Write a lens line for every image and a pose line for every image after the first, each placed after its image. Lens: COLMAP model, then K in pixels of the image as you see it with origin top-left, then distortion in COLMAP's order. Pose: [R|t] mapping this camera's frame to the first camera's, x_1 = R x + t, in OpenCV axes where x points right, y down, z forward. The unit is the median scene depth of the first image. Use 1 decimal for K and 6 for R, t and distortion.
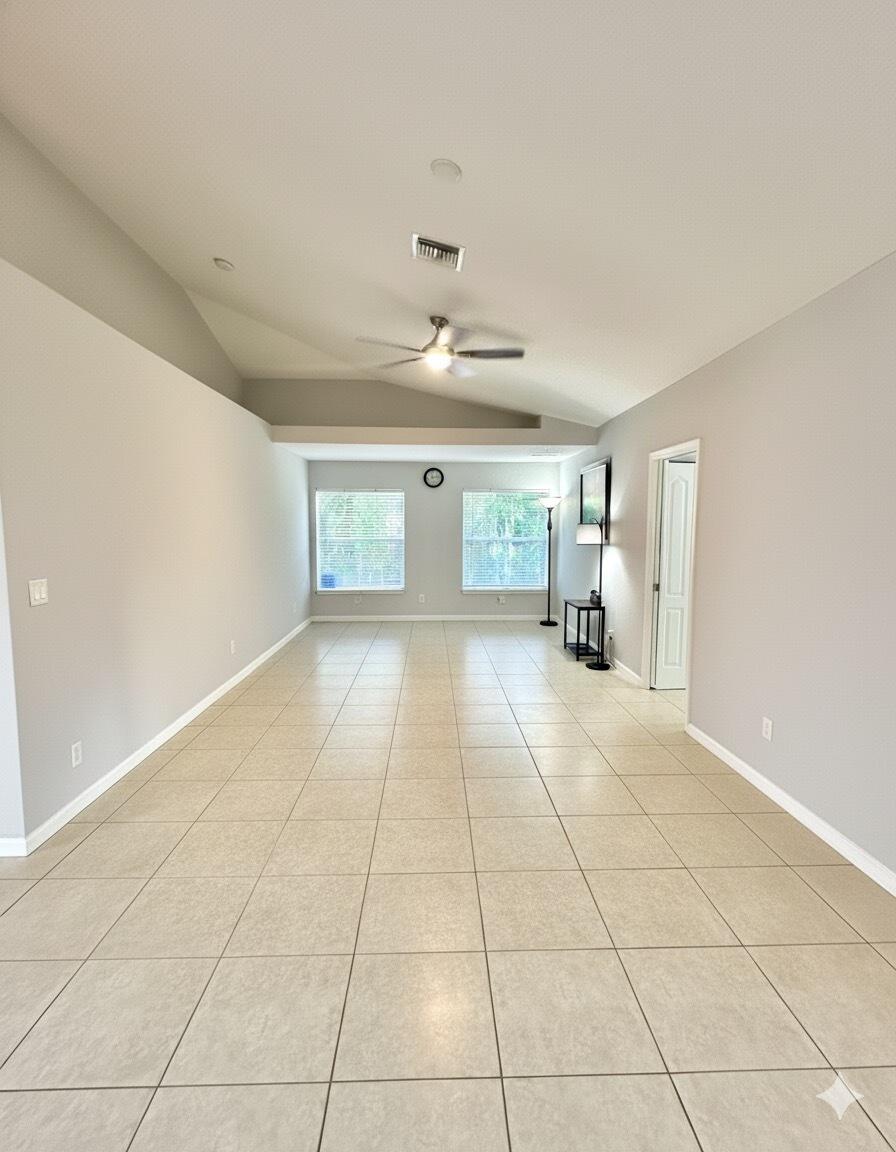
lens RADIAL K [[569.8, 0, 447.4], [0, 569.8, 578.4], [0, 0, 1]] dist [0.002521, 0.000144]
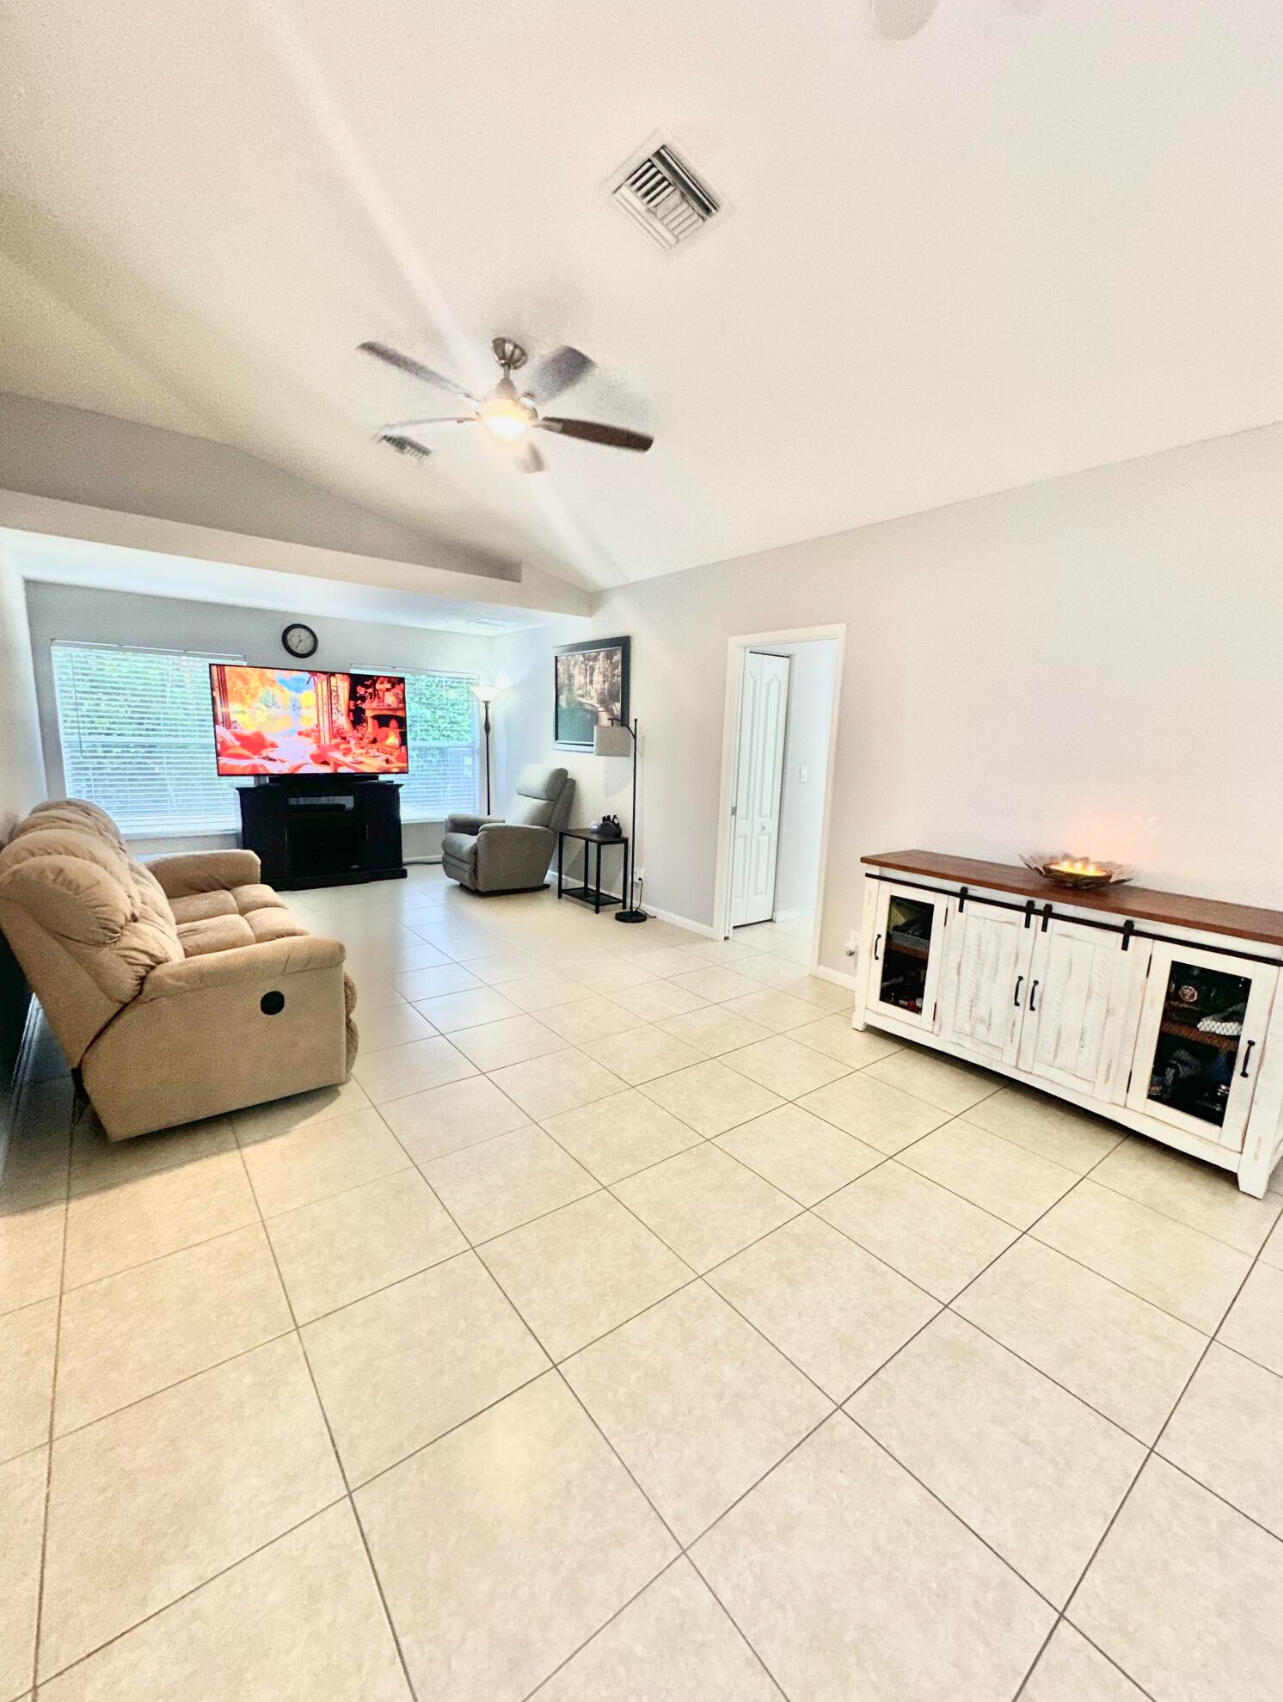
lens RADIAL K [[686.4, 0, 642.0], [0, 686.4, 850.3], [0, 0, 1]] dist [0.004085, 0.000263]
pose [[0.807772, -0.071388, 0.585157, -0.242040], [0.021100, 0.995506, 0.092323, -0.017563], [-0.589117, -0.062229, 0.805648, 0.253363]]
